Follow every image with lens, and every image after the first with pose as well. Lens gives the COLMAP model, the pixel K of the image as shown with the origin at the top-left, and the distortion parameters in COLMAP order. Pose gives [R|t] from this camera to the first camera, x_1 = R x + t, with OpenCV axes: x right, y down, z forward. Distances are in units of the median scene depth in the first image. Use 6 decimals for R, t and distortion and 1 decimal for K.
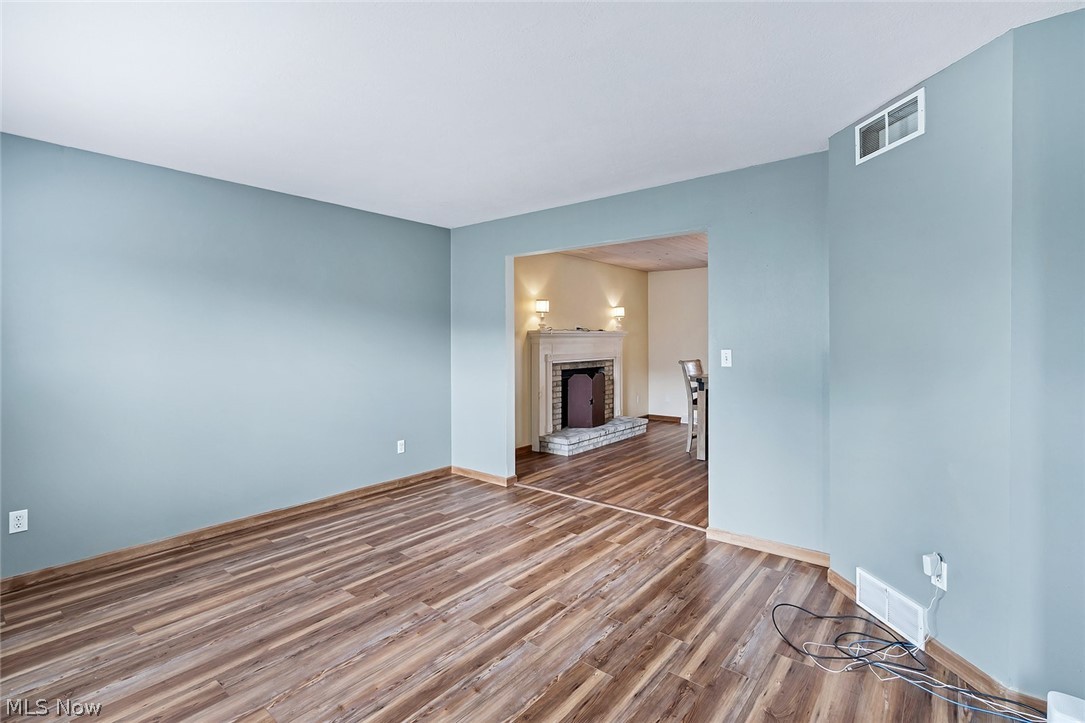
lens RADIAL K [[502.5, 0, 536.1], [0, 502.5, 356.3], [0, 0, 1]] dist [-0.007533, 0.002201]
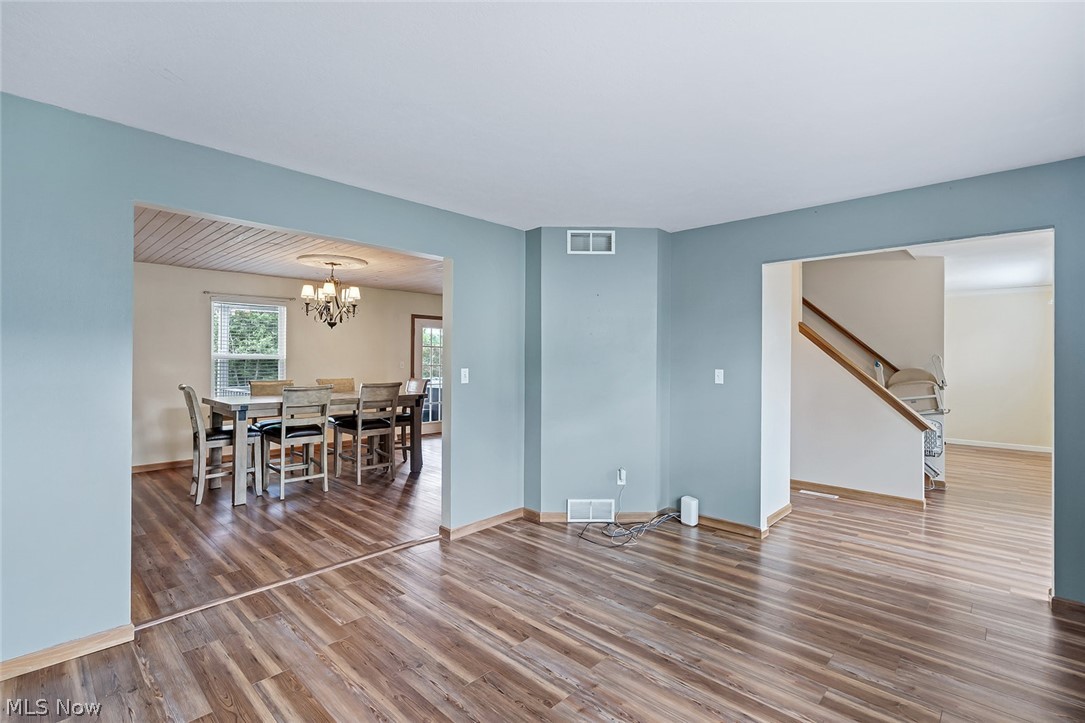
lens RADIAL K [[502.5, 0, 538.2], [0, 502.5, 356.5], [0, 0, 1]] dist [-0.007533, 0.002201]
pose [[0.070243, 0.006695, 0.997507, -0.866367], [0.030722, 0.999489, -0.008872, -0.027940], [-0.997057, 0.031269, 0.070001, 0.837286]]
